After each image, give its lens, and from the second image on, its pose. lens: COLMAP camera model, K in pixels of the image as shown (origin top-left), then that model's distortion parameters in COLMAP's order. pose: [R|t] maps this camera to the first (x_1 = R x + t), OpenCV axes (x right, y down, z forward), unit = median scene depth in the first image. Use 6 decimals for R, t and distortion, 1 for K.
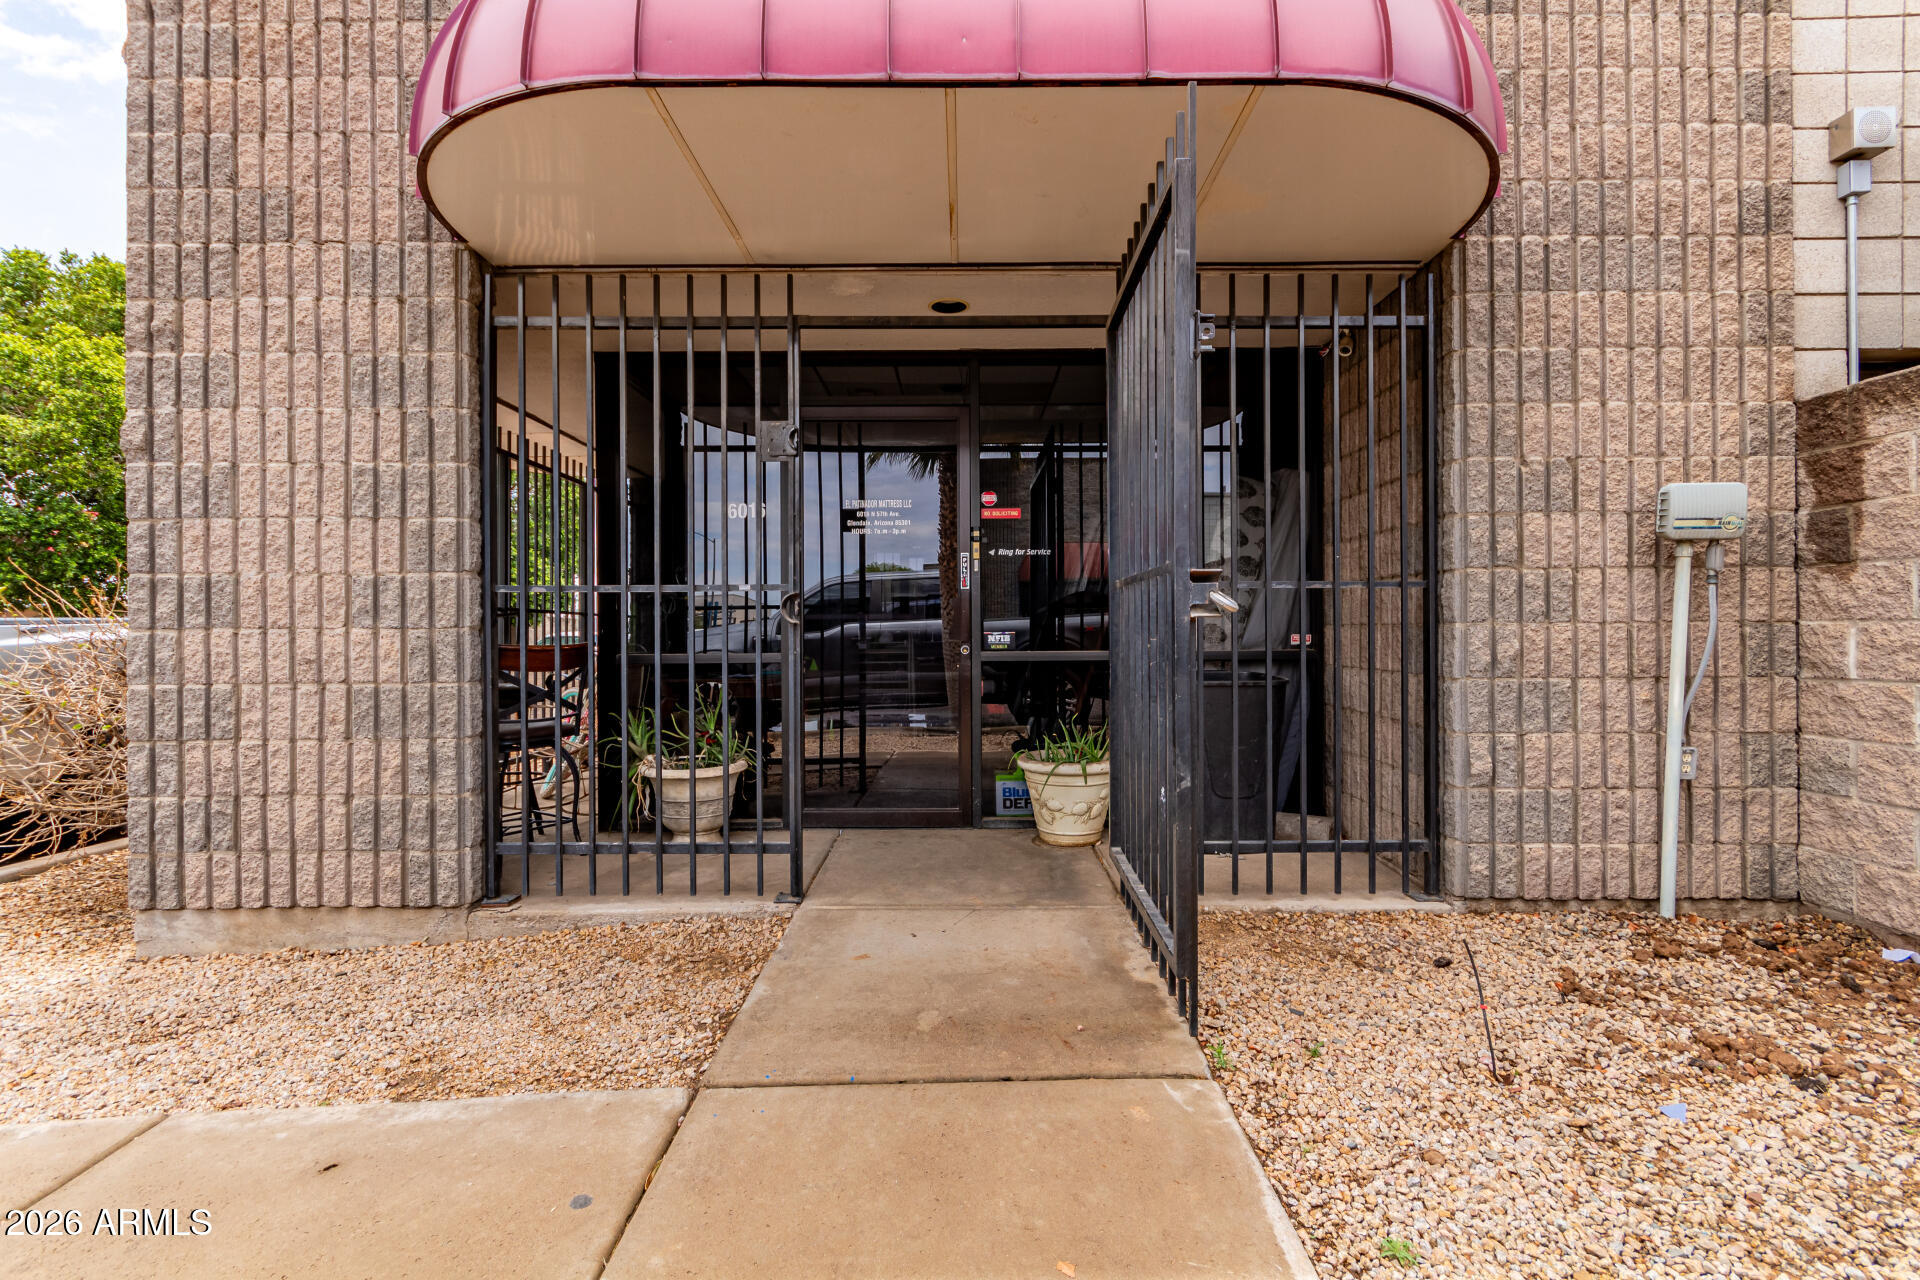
lens RADIAL K [[885.6, 0, 963.2], [0, 885.6, 630.2], [0, 0, 1]] dist [0.007049, -0.001948]
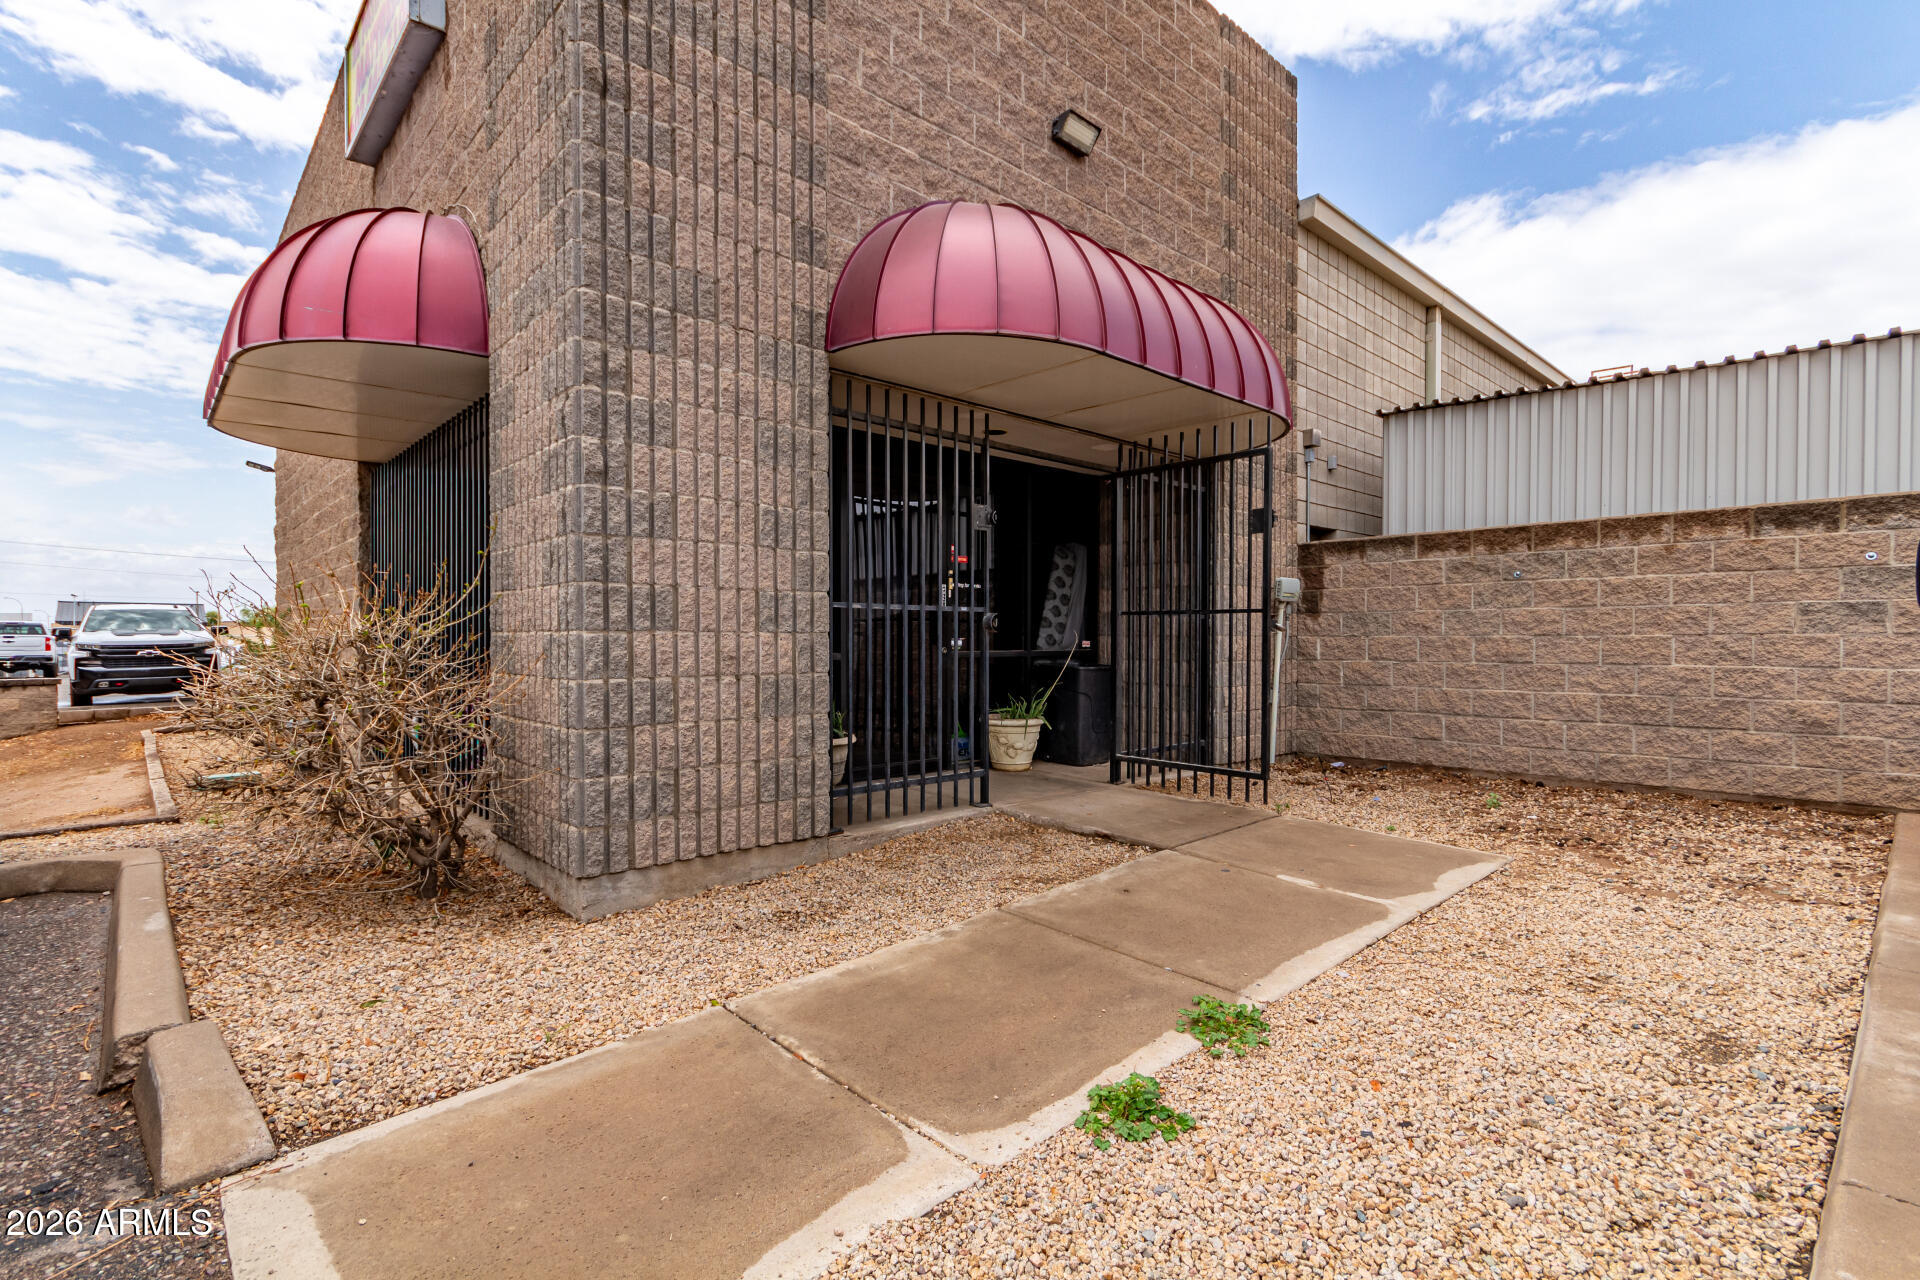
lens RADIAL K [[885.6, 0, 966.3], [0, 885.6, 646.1], [0, 0, 1]] dist [0.007049, -0.001948]
pose [[0.736338, 0.001223, 0.676613, -1.342737], [-0.006472, 0.999965, 0.005235, 0.009284], [-0.676583, -0.008234, 0.736320, -0.157495]]
